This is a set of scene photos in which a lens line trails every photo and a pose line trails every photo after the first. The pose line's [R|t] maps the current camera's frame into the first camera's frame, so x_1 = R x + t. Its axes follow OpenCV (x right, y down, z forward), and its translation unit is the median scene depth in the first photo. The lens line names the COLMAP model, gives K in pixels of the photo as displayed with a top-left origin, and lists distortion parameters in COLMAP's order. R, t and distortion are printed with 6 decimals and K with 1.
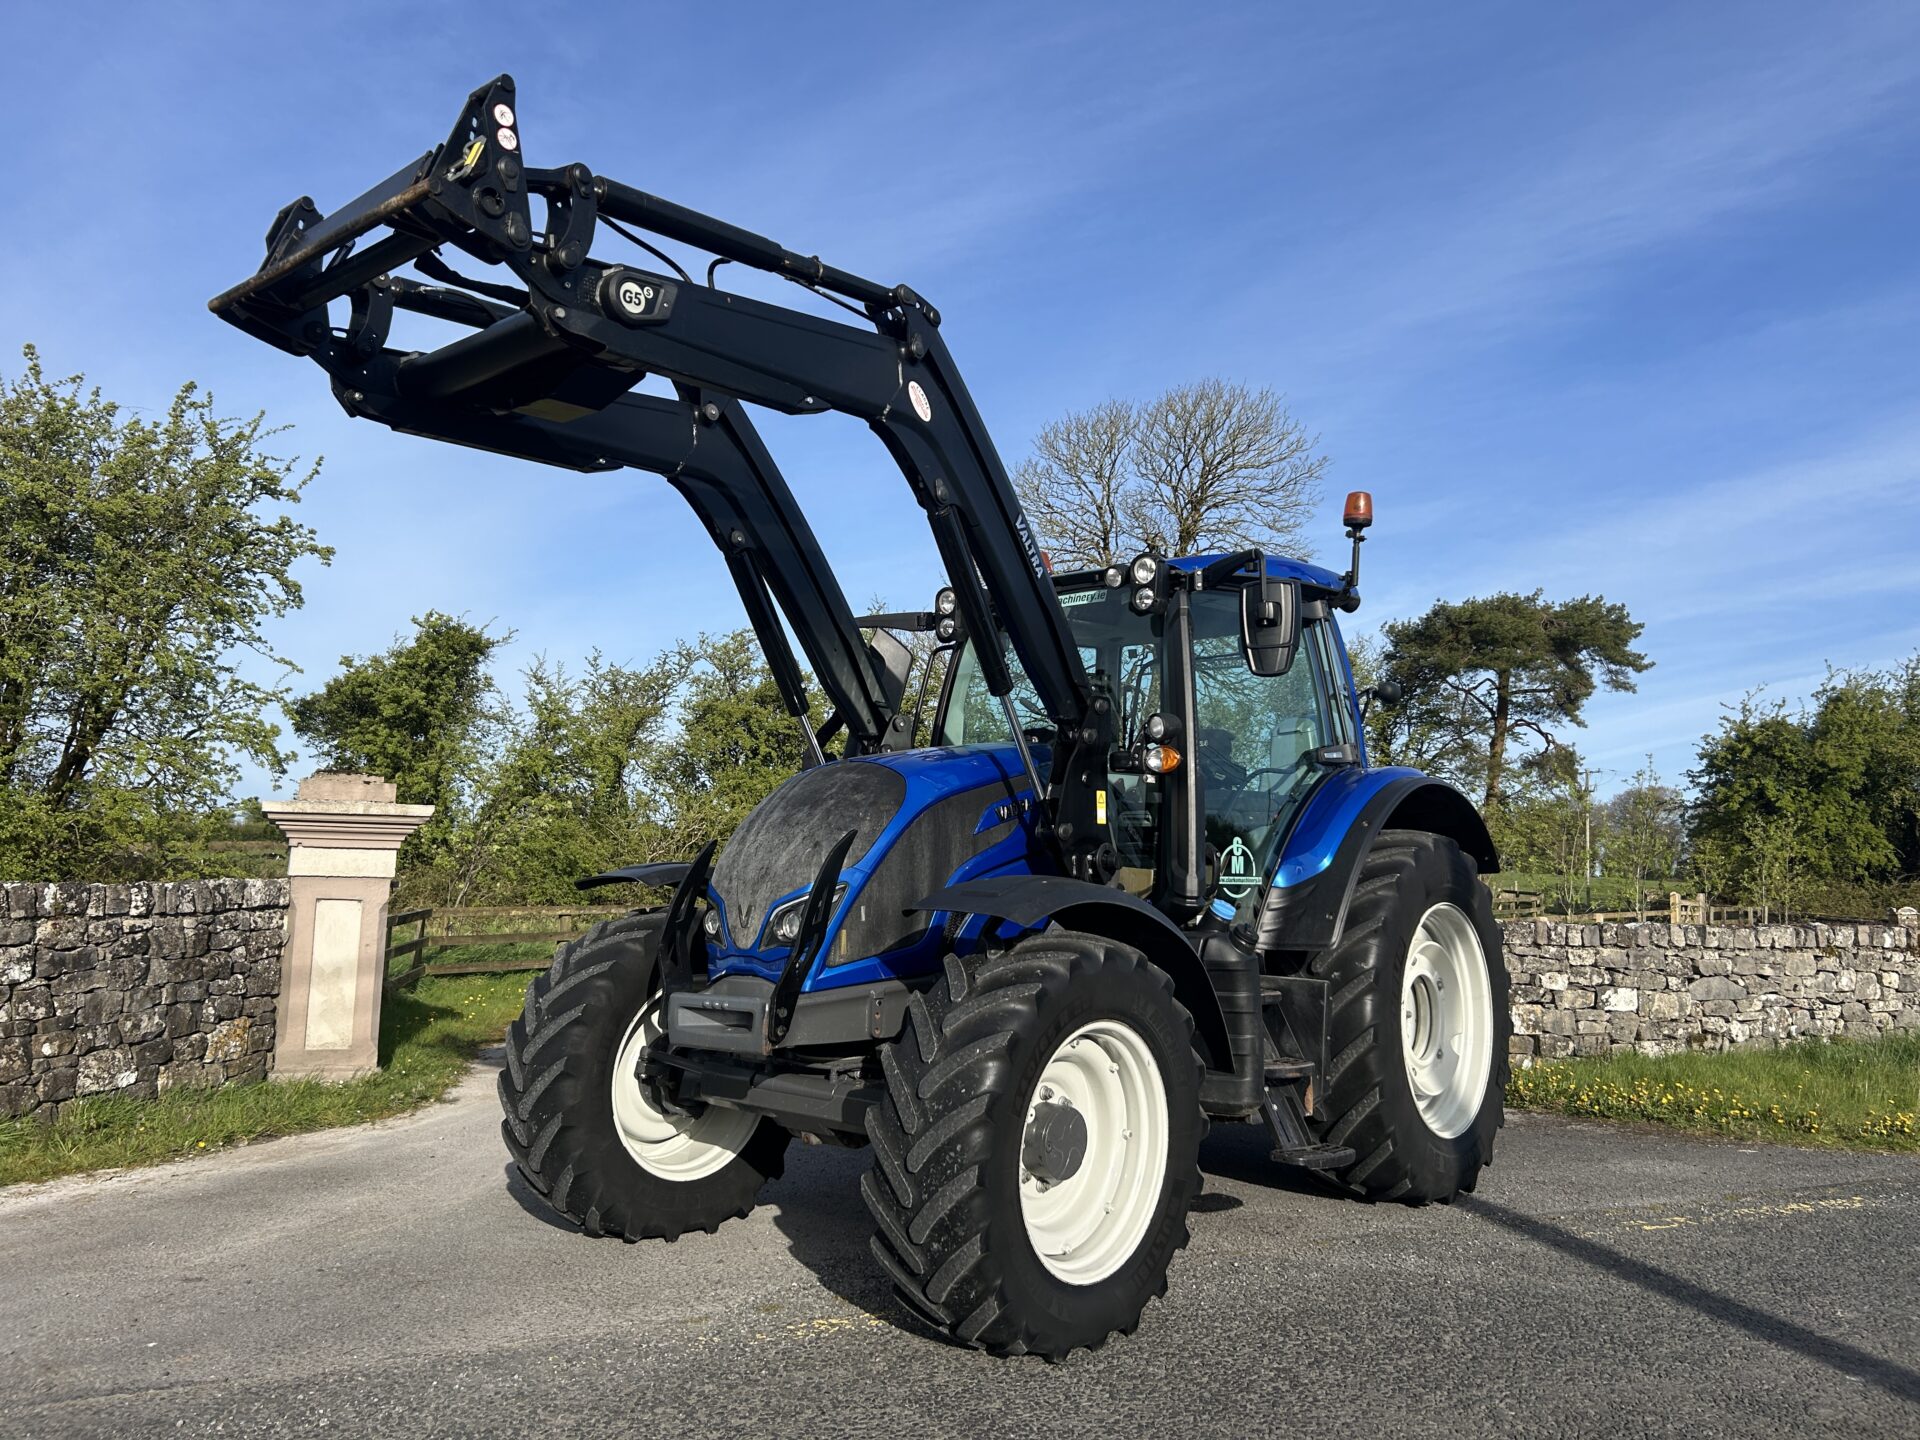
lens RADIAL K [[1453.7, 0, 958.3], [0, 1453.7, 718.3], [0, 0, 1]] dist [0.042589, -0.036368]
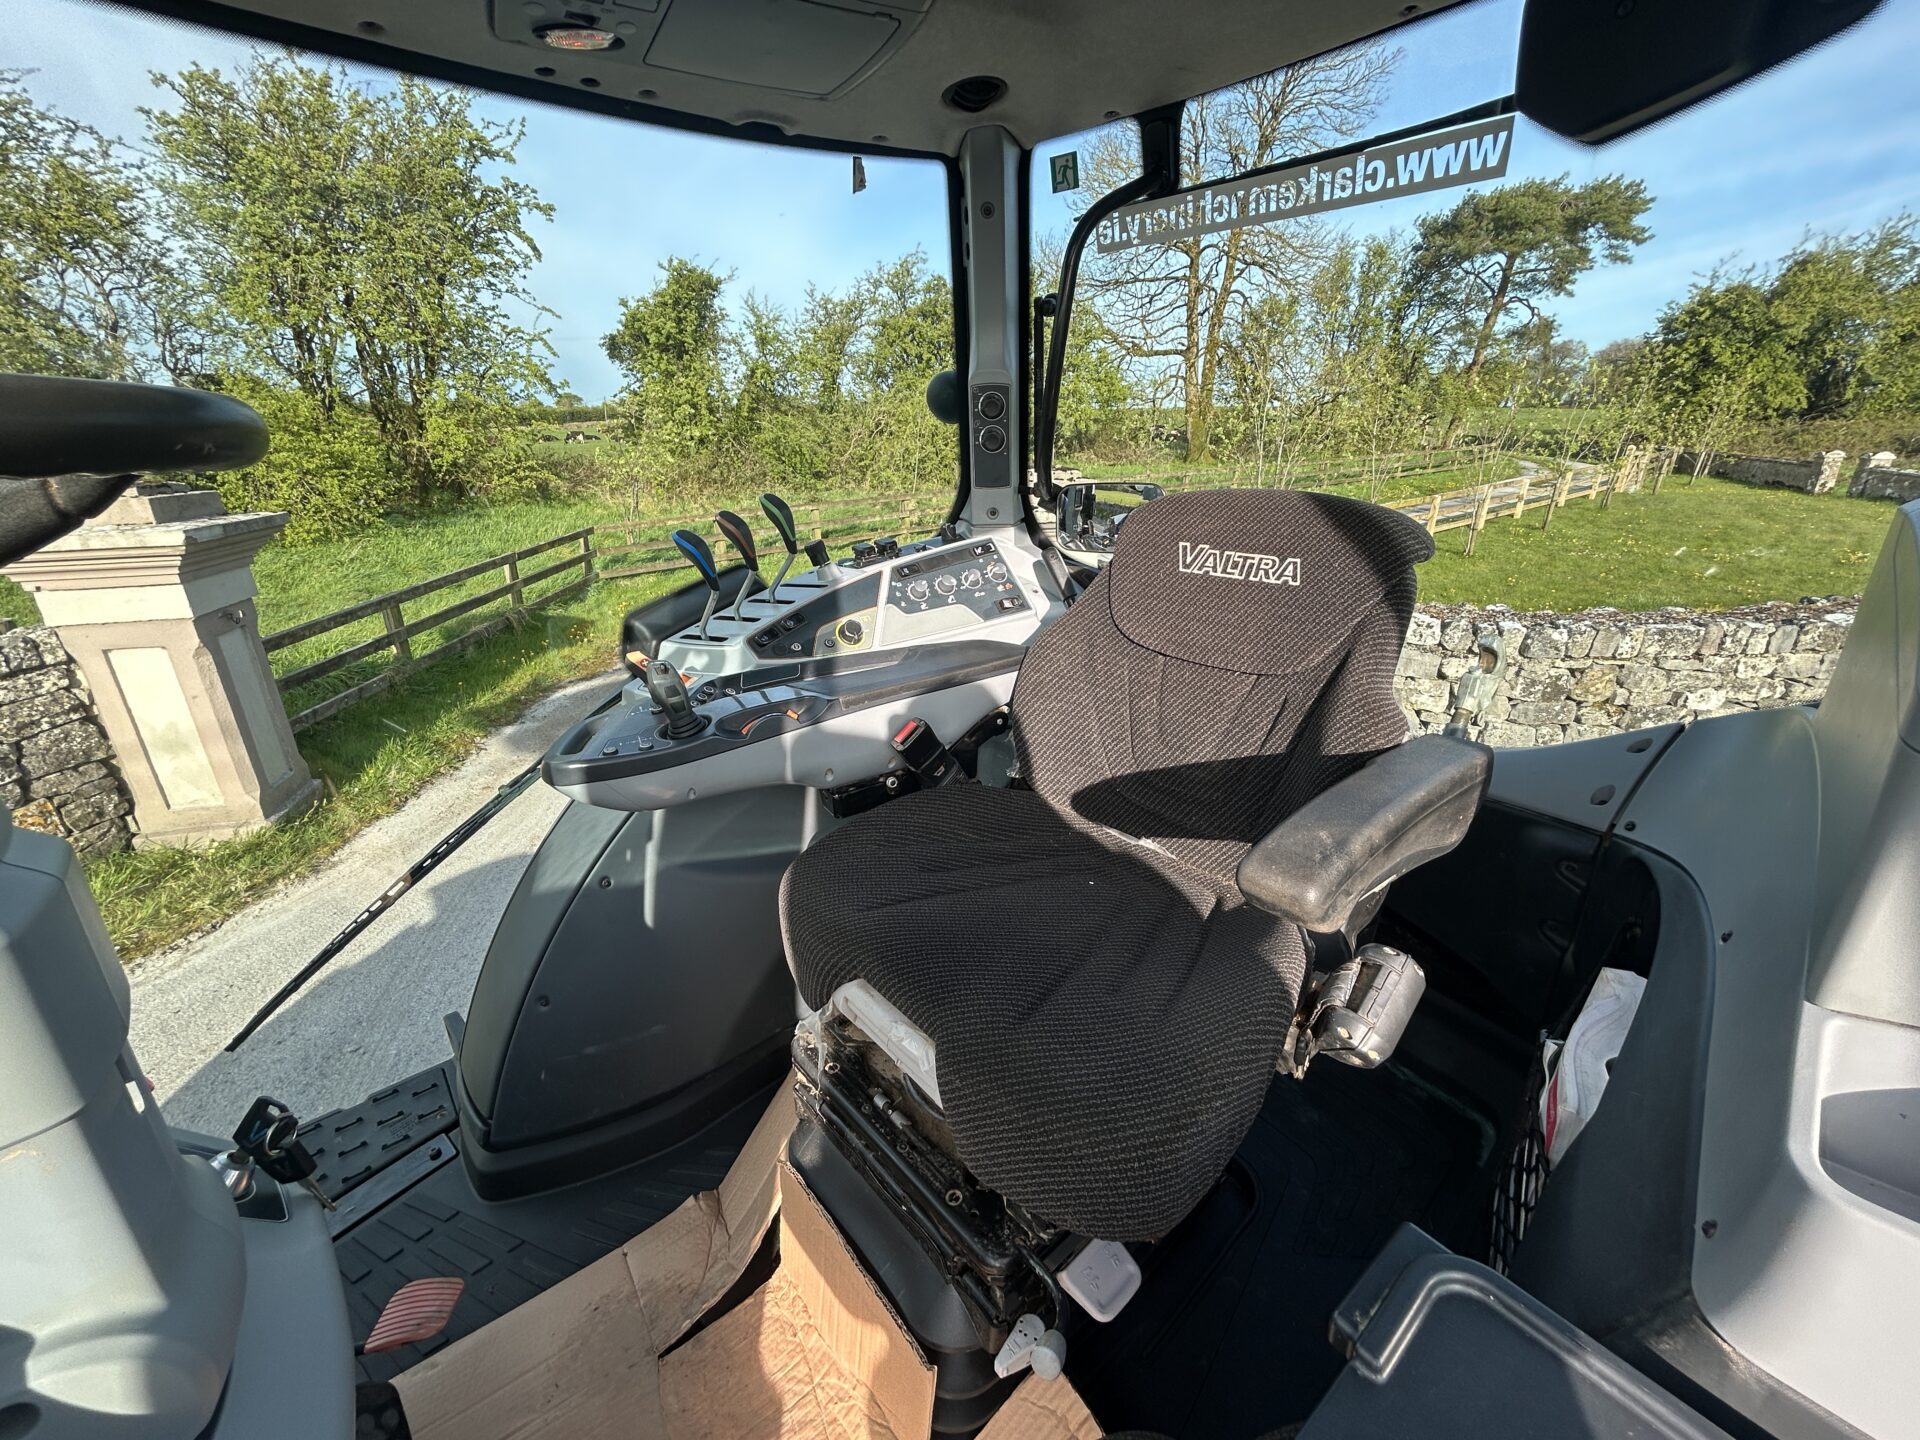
lens RADIAL K [[780.5, 0, 951.7], [0, 780.5, 728.2], [0, 0, 1]] dist [-0.001584, 0.000374]
pose [[0.984620, 0.031473, -0.171852, 0.023423], [0.051722, 0.887038, 0.458789, -0.002824], [0.166878, -0.460622, 0.871768, 0.142902]]
